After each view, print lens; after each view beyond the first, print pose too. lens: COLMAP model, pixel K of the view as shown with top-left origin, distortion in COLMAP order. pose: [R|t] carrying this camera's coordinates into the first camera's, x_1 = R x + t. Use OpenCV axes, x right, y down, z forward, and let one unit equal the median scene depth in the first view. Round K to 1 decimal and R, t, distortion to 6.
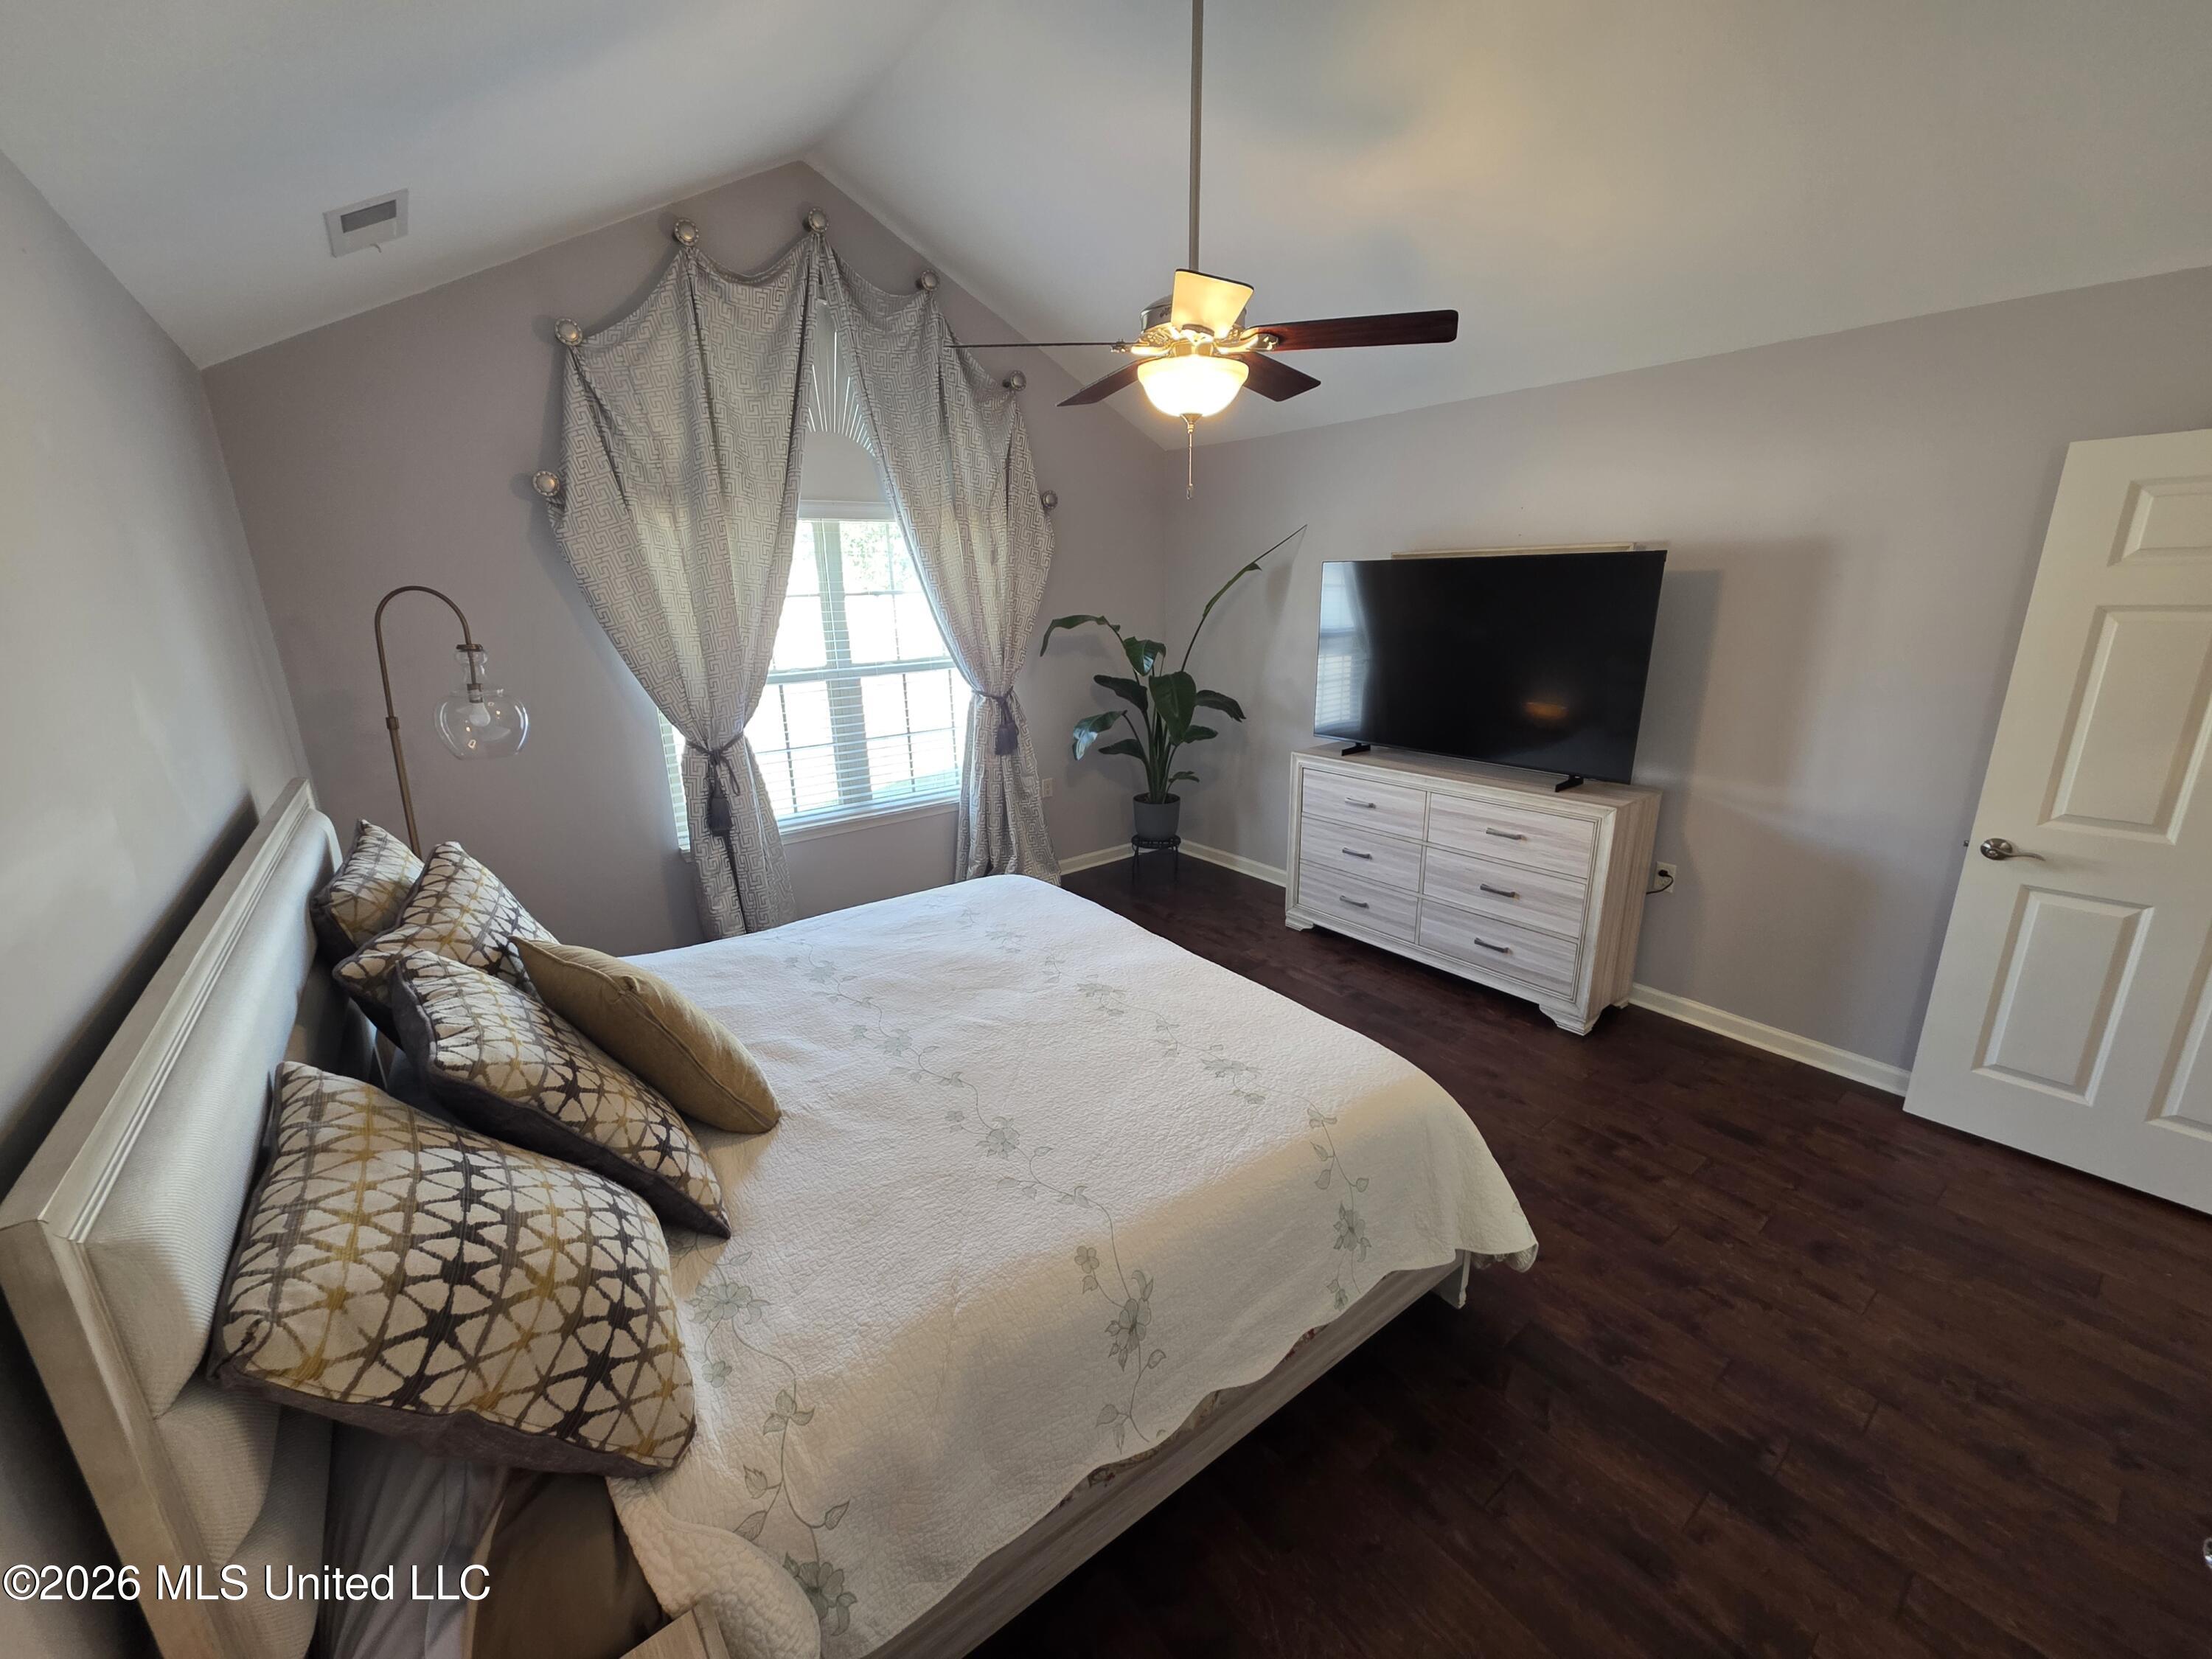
lens RADIAL K [[887.0, 0, 1106.0], [0, 887.0, 829.5], [0, 0, 1]] dist [0.007874, -0.000392]
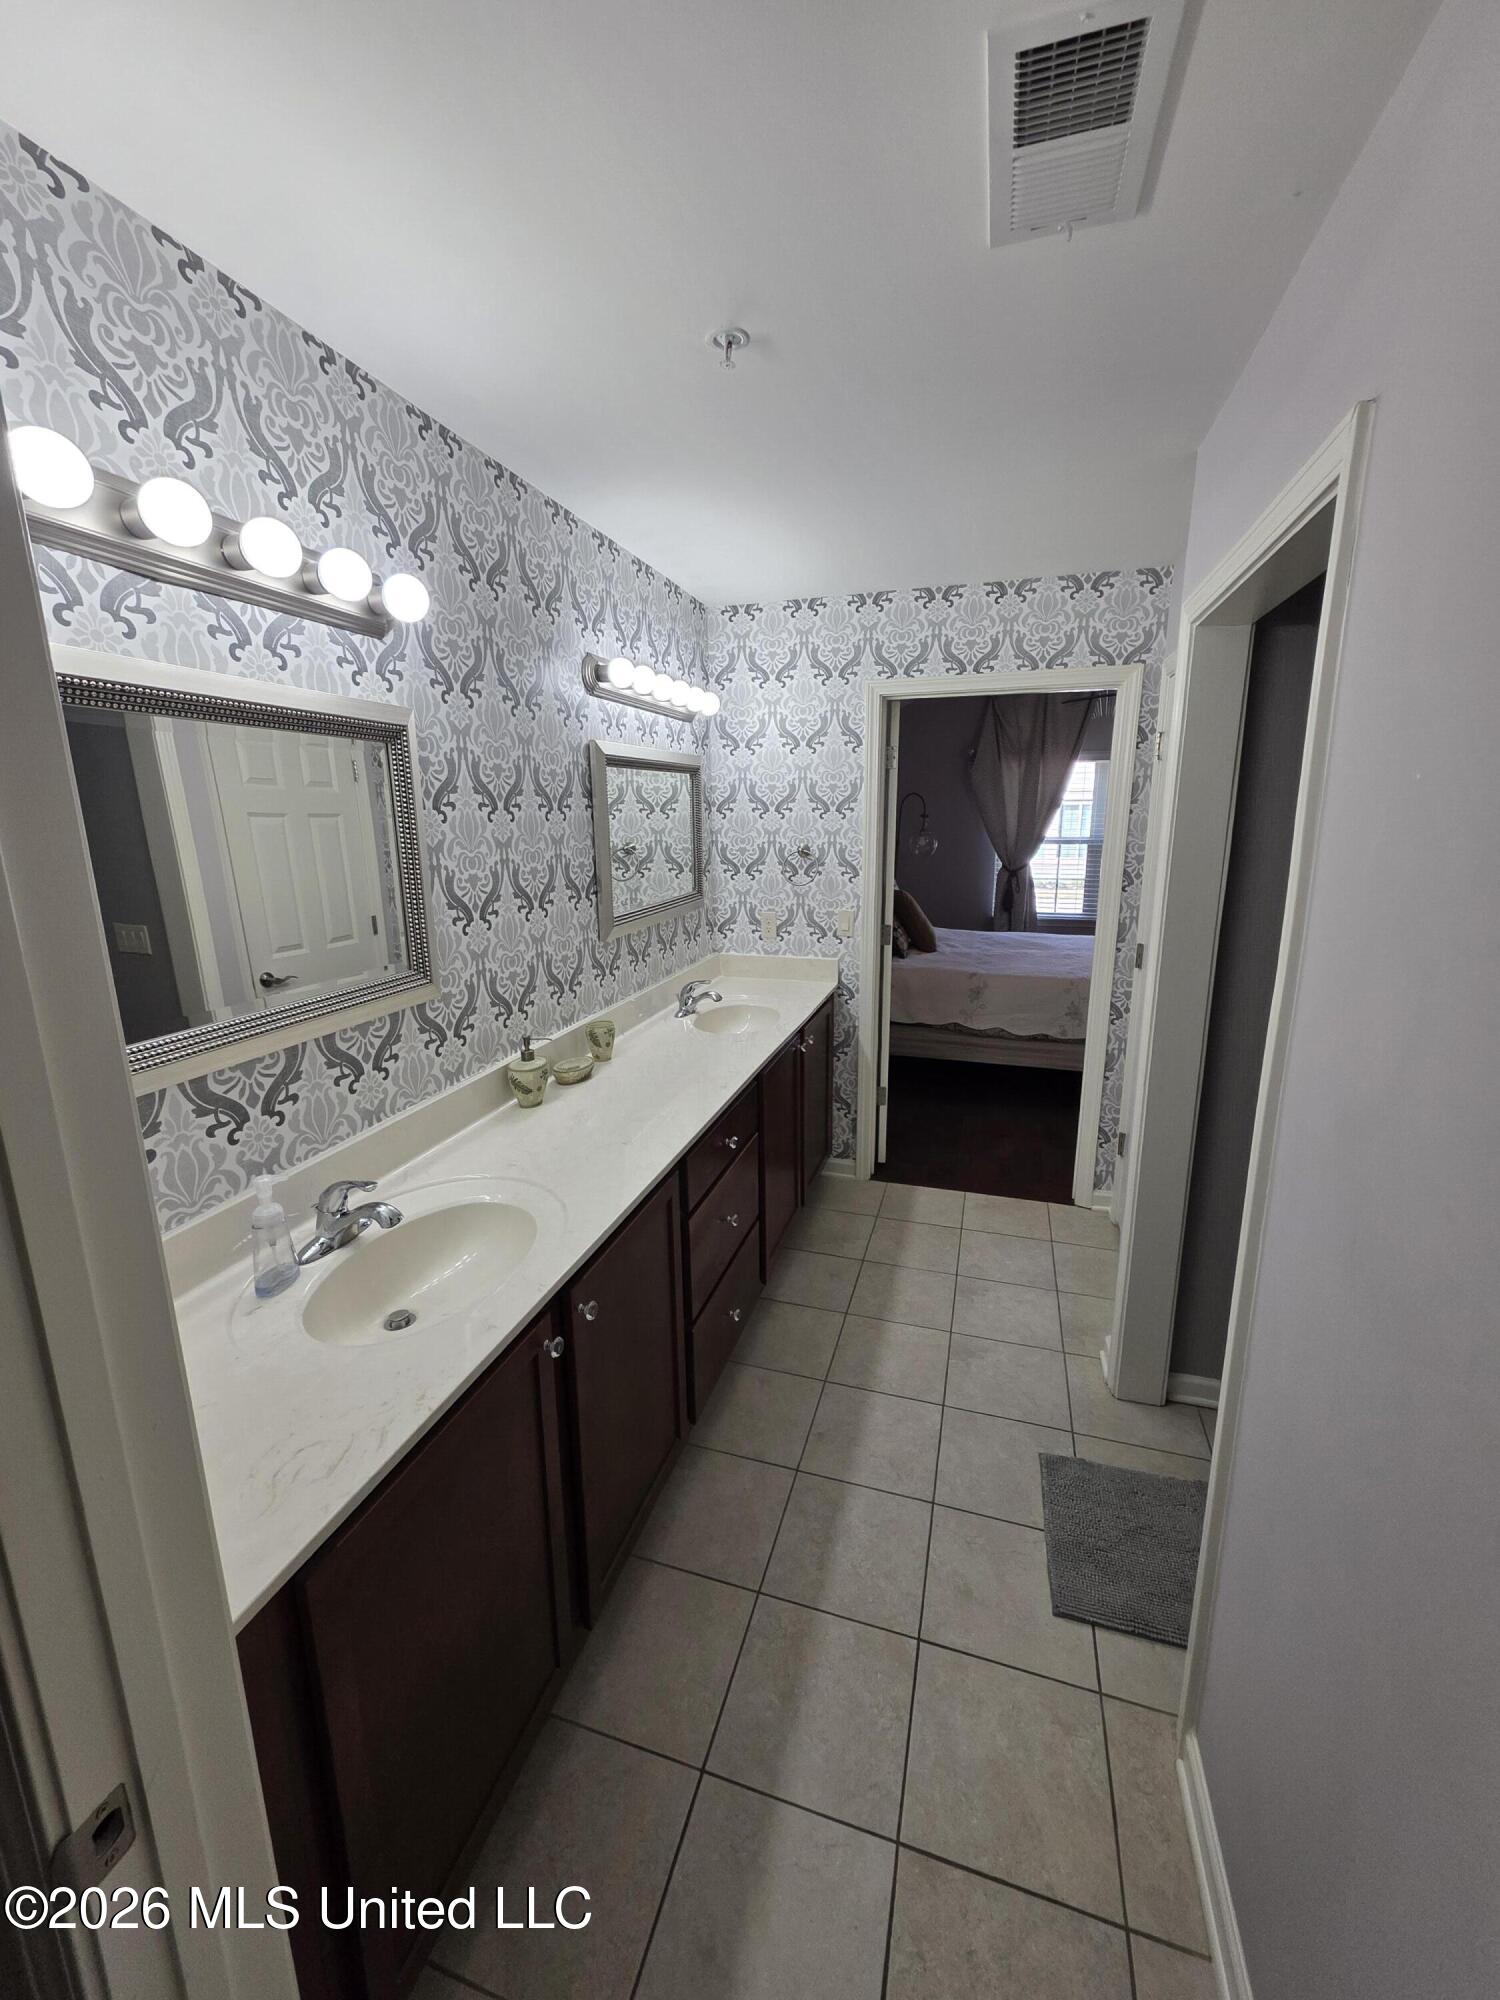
lens RADIAL K [[802.0, 0, 755.0], [0, 802.0, 993.5], [0, 0, 1]] dist [0.007874, -0.000392]
pose [[0.590423, 0.196688, -0.782761, 0.807172], [-0.227640, 0.971058, 0.072298, 0.211397], [0.774326, 0.135502, 0.618109, -0.671541]]
